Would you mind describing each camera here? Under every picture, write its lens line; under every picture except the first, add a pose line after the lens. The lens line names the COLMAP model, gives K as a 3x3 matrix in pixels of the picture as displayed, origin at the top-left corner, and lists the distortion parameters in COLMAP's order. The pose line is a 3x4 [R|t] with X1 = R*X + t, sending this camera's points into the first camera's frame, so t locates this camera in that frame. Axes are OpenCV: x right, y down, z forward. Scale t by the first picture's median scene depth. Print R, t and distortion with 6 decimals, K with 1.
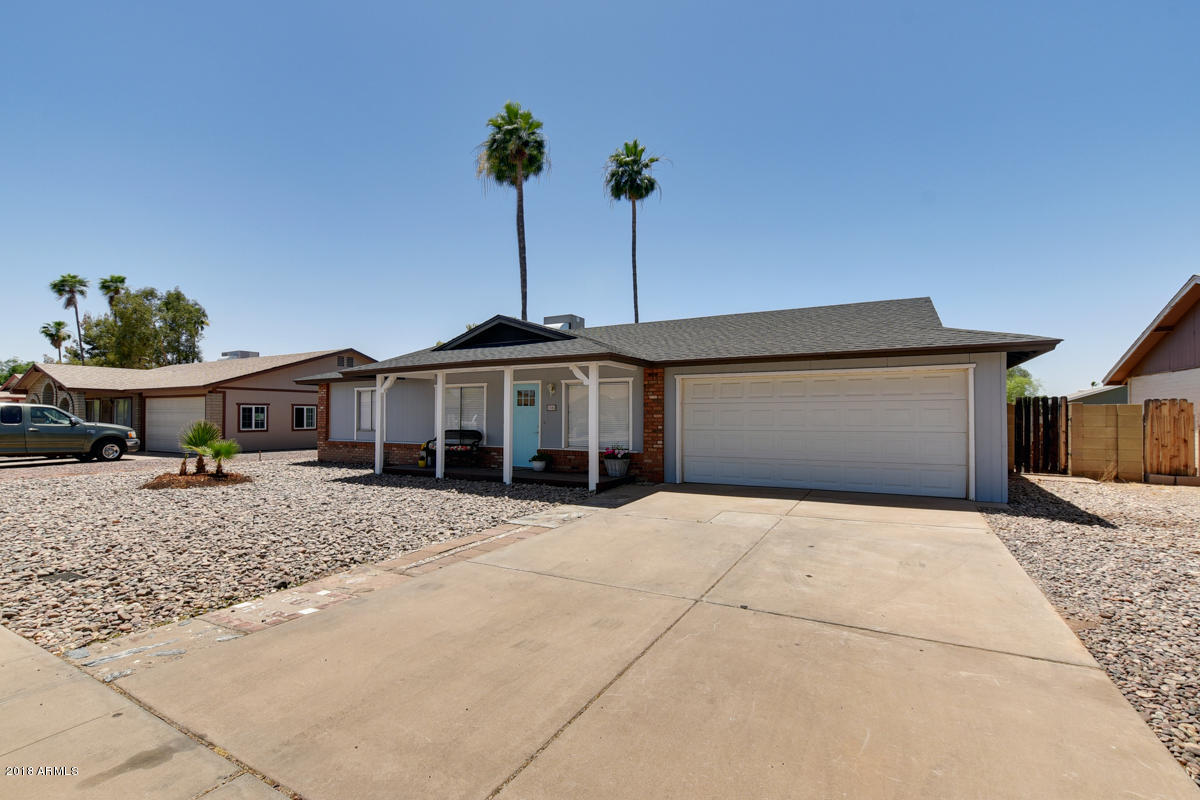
lens RADIAL K [[526.5, 0, 598.6], [0, 526.5, 417.7], [0, 0, 1]] dist [-0.017349, -0.000088]
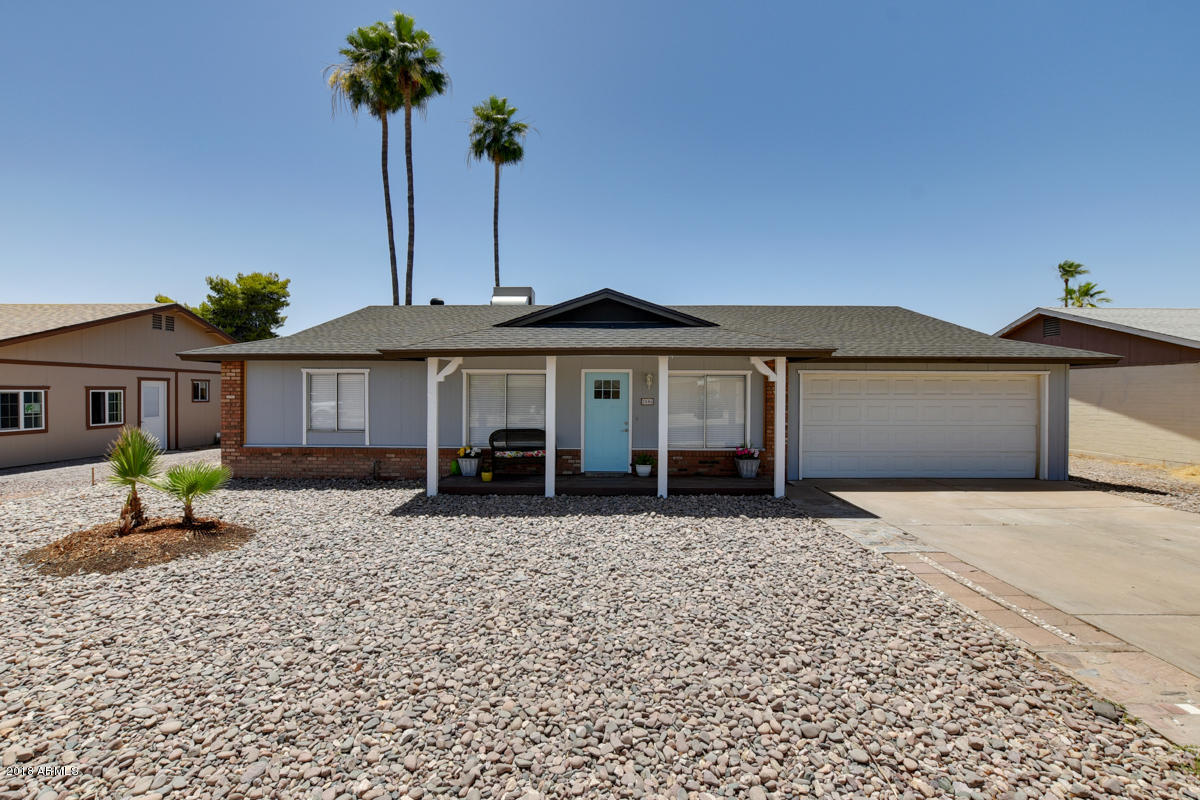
lens RADIAL K [[530.6, 0, 600.0], [0, 530.6, 400.0], [0, 0, 1]] dist [-0.013824, 0.000253]
pose [[0.885555, -0.001954, 0.464530, -0.537603], [-0.002727, 0.999952, 0.009406, -0.028748], [-0.464526, -0.009597, 0.885507, 0.257138]]
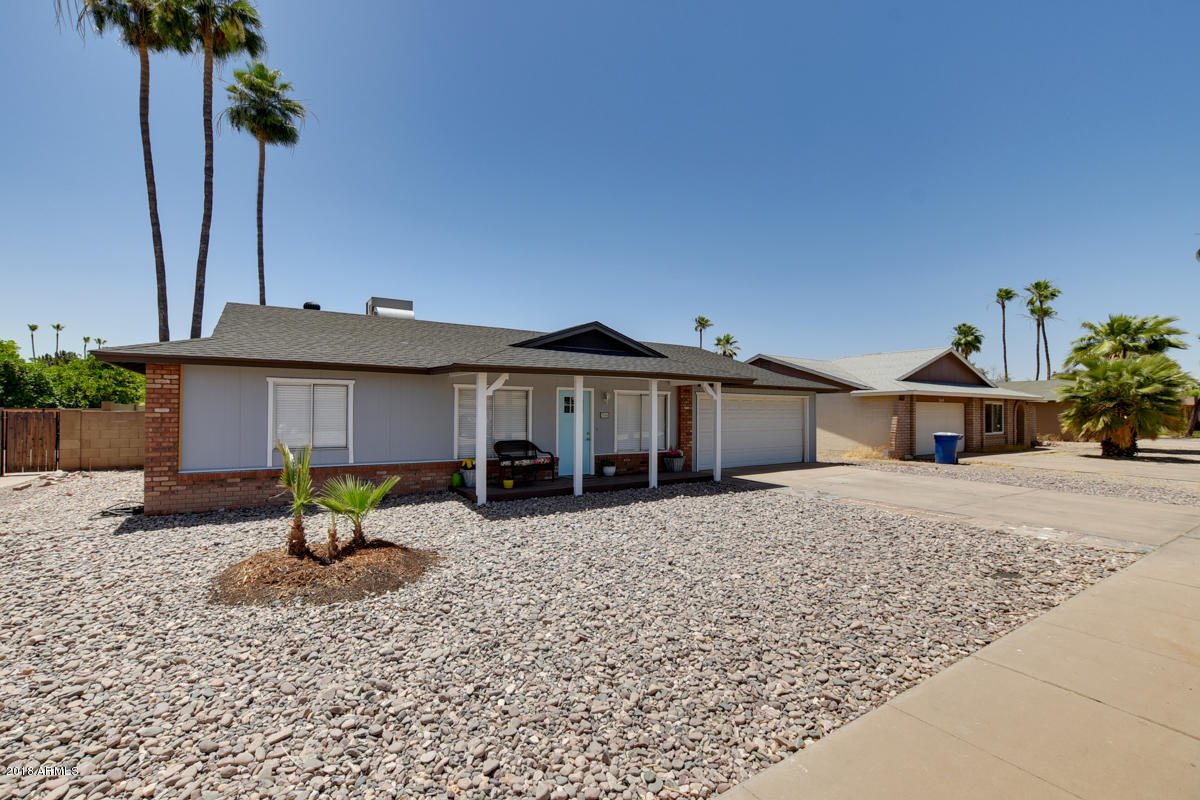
lens RADIAL K [[507.9, 0, 595.0], [0, 507.9, 422.1], [0, 0, 1]] dist [0.000580, 0.000067]
pose [[0.490645, -0.014249, 0.871243, -0.945260], [-0.003415, 0.999827, 0.018275, -0.023128], [-0.871353, -0.011942, 0.490512, 0.495896]]
